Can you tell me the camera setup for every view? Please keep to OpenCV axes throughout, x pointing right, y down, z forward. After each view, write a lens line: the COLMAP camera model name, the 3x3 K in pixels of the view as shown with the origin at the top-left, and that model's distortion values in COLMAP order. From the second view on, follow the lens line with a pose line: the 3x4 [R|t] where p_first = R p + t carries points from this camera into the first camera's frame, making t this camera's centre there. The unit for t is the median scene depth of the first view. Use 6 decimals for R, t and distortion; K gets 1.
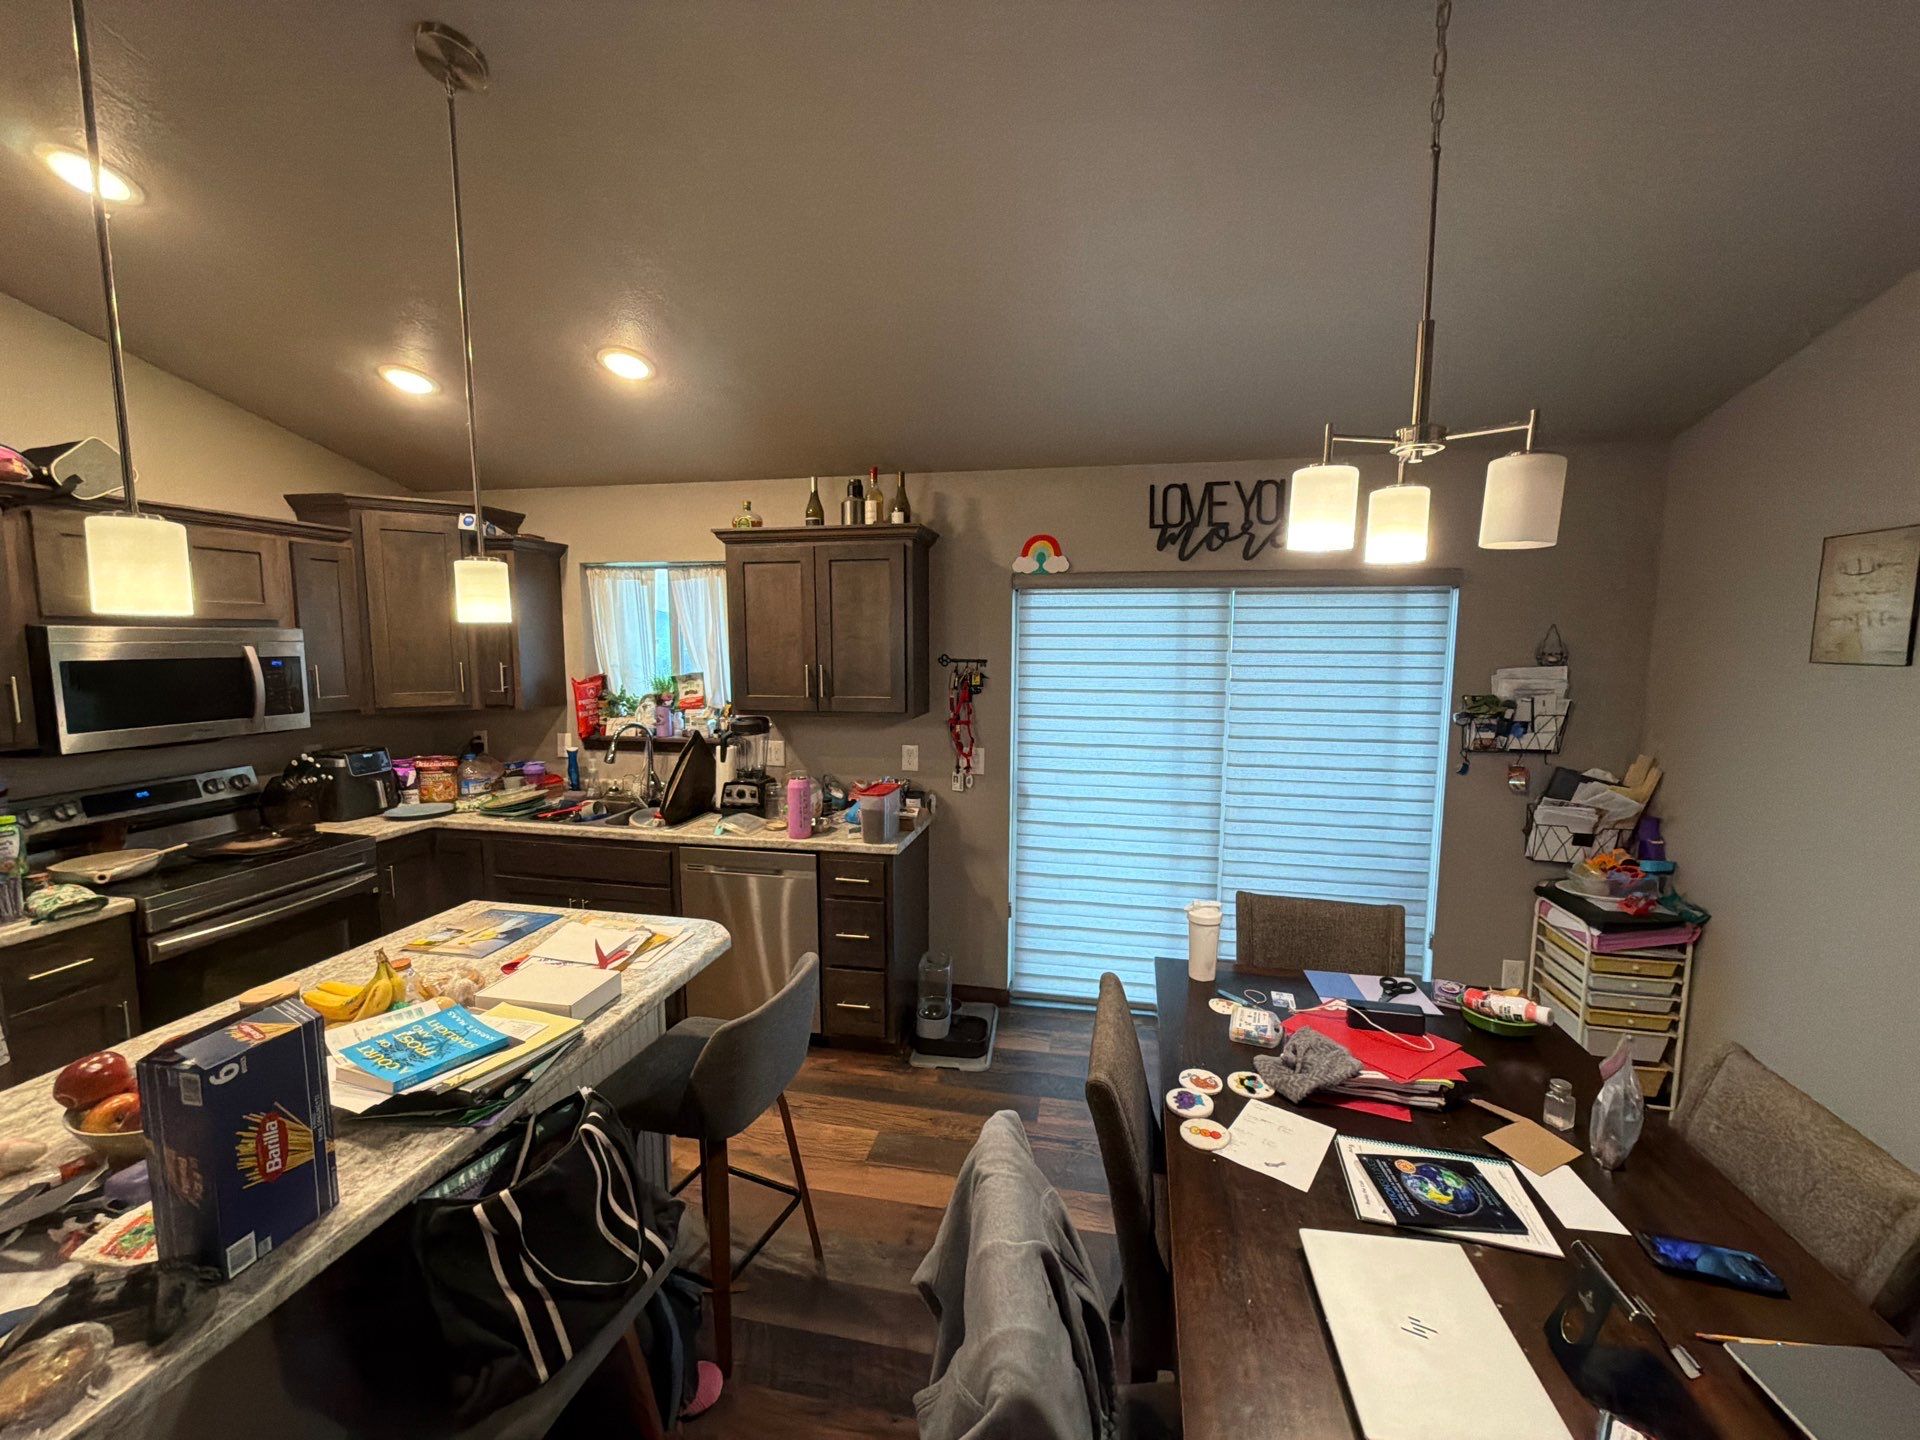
lens RADIAL K [[763.6, 0, 956.7], [0, 763.6, 721.4], [0, 0, 1]] dist [-0.000834, 0.000392]
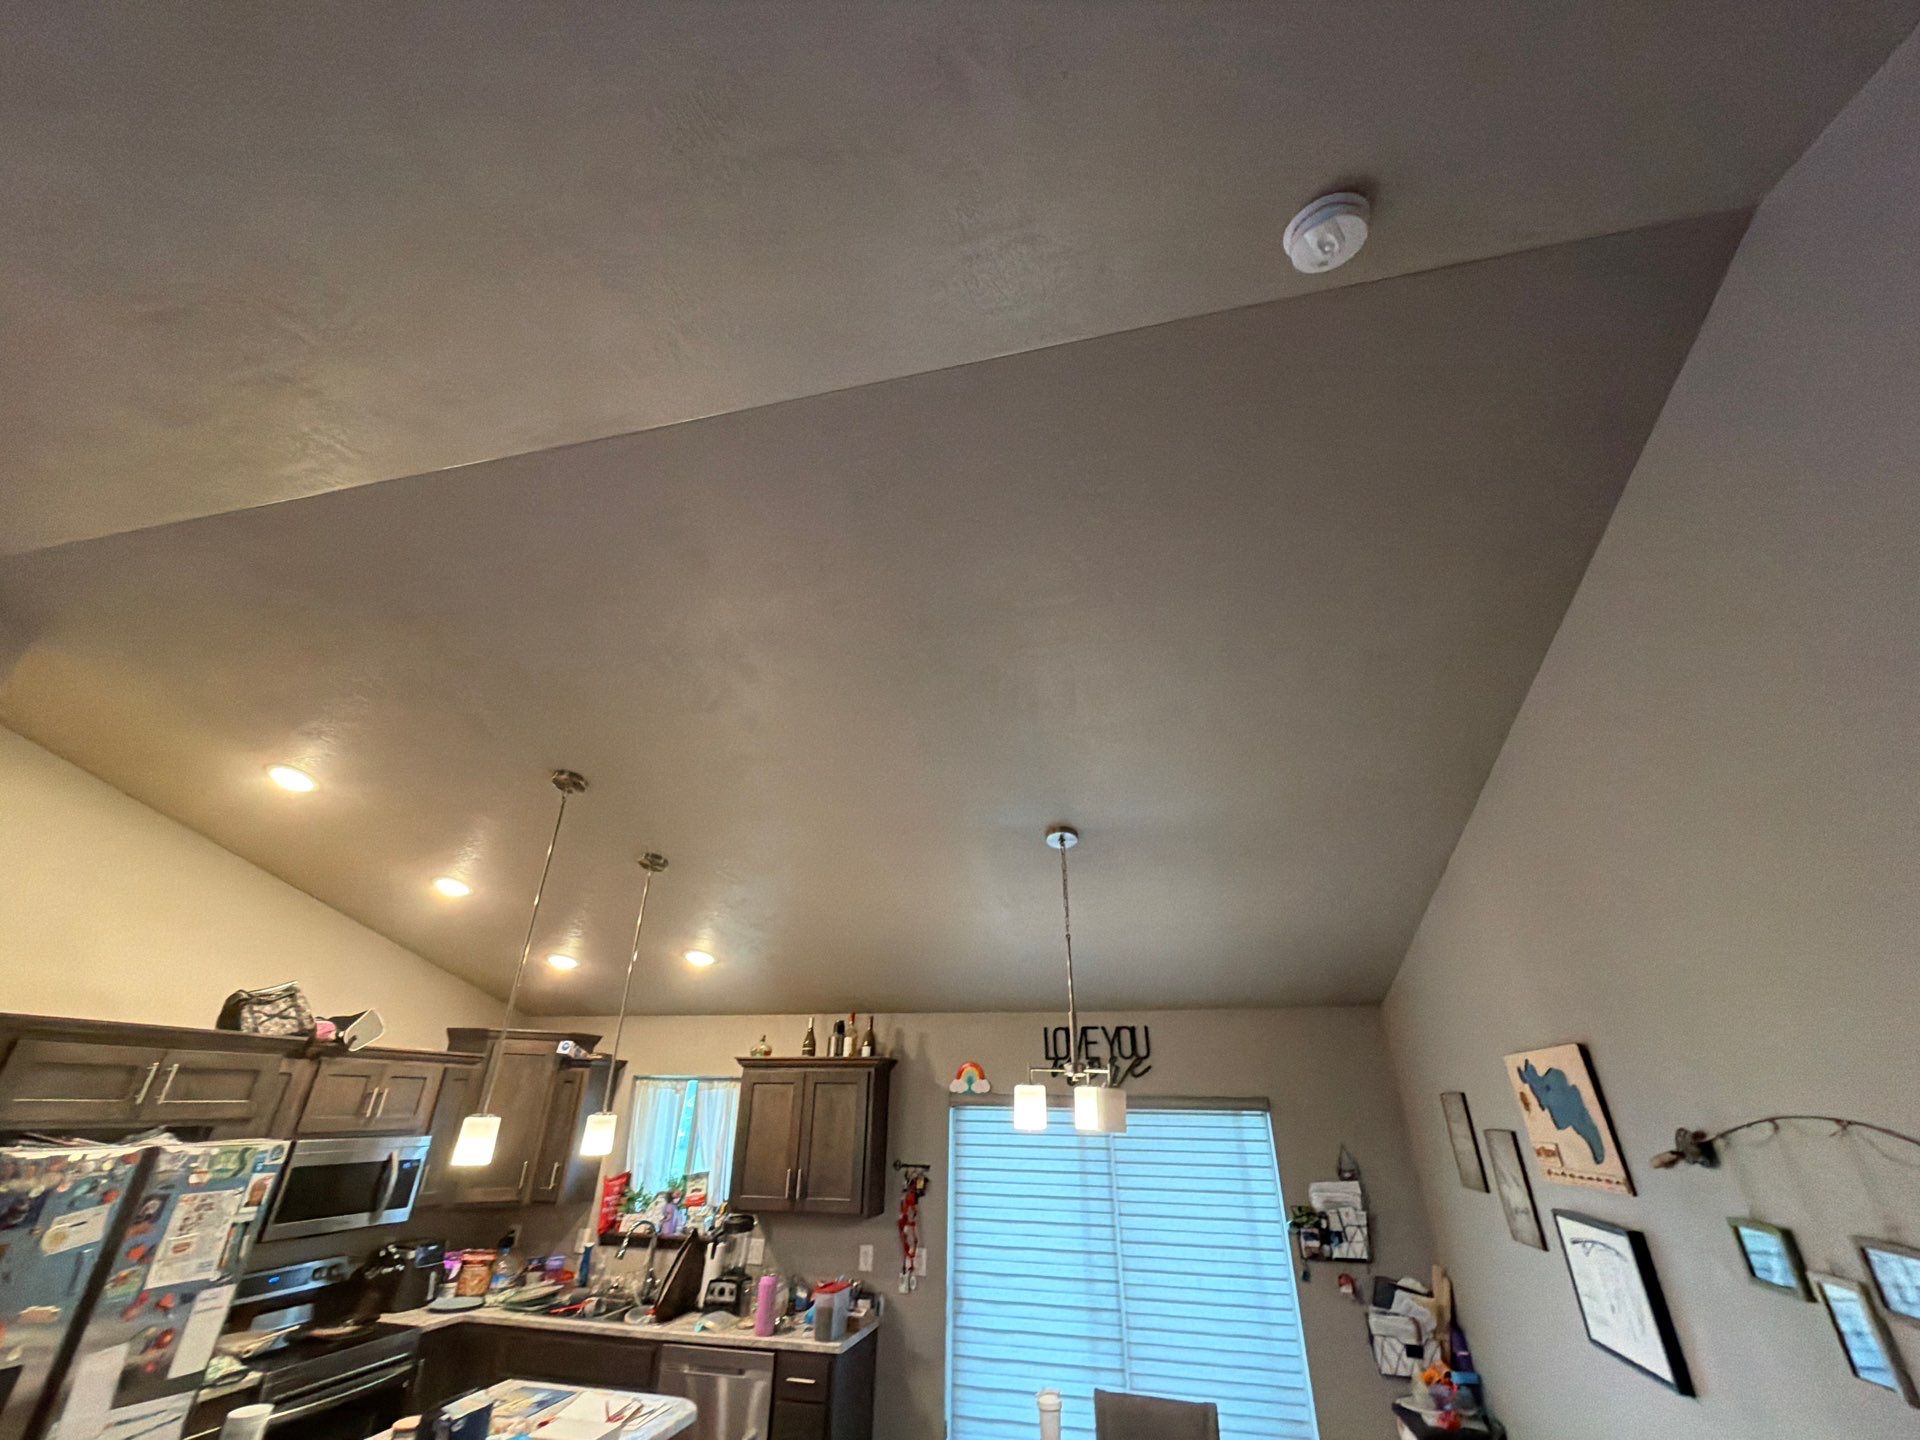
lens RADIAL K [[765.8, 0, 957.0], [0, 765.8, 720.7], [0, 0, 1]] dist [0.000624, -0.000006]
pose [[0.999286, -0.007418, -0.037053, 0.145585], [-0.013857, 0.840299, -0.541945, -0.012805], [0.035156, 0.542072, 0.839596, -0.510490]]
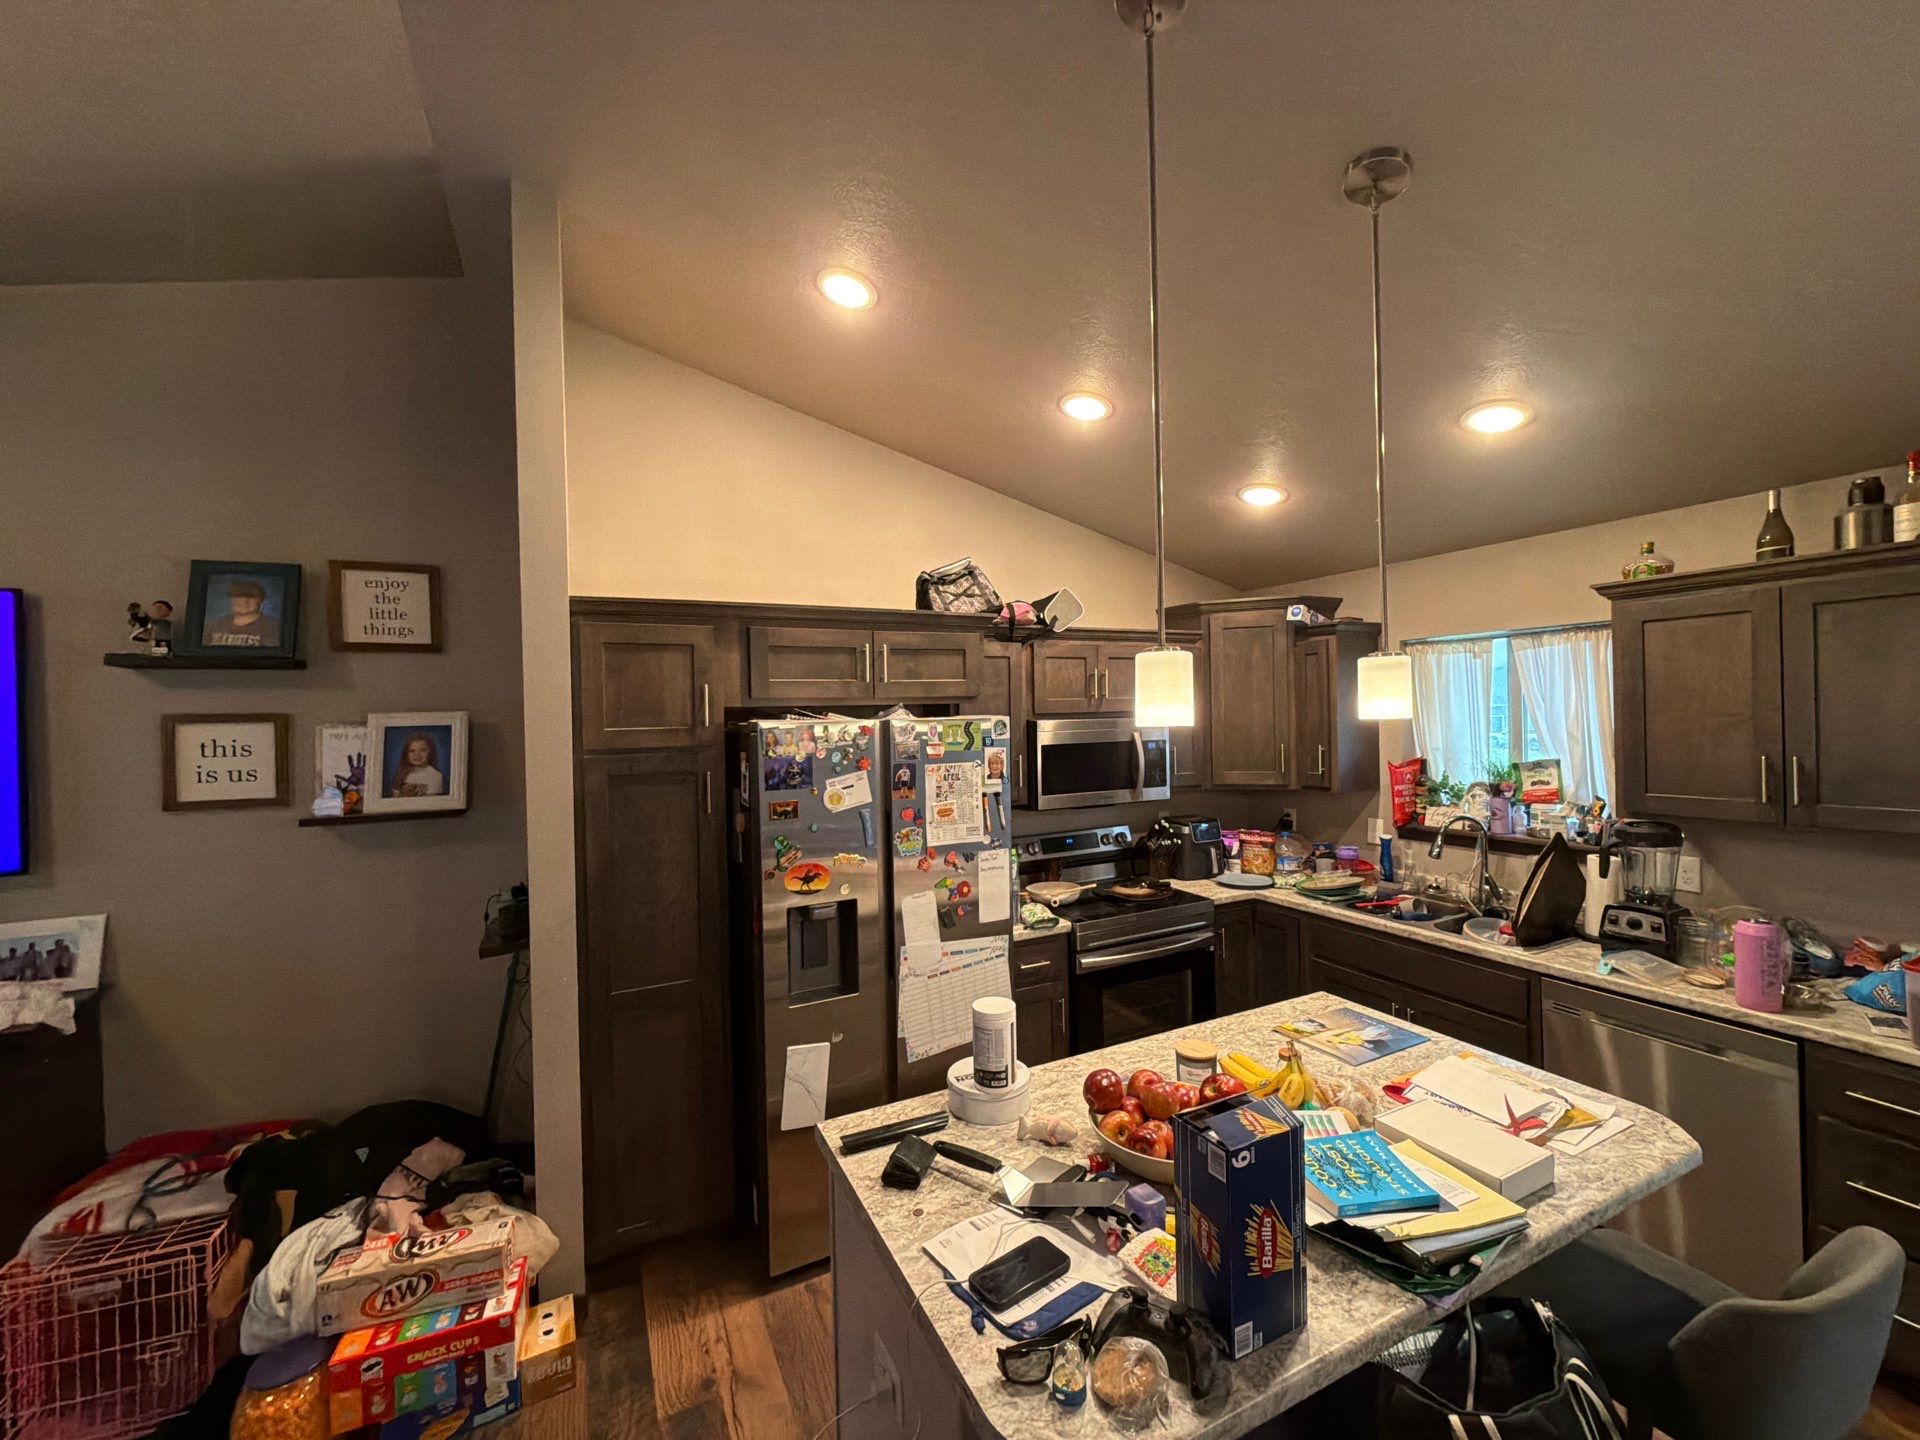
lens RADIAL K [[763.6, 0, 956.7], [0, 763.6, 721.4], [0, 0, 1]] dist [-0.000834, 0.000392]
pose [[0.616347, -0.010830, -0.787400, -0.101224], [-0.060922, 0.996253, -0.061390, -0.018070], [0.785114, 0.085807, 0.613378, -0.008357]]
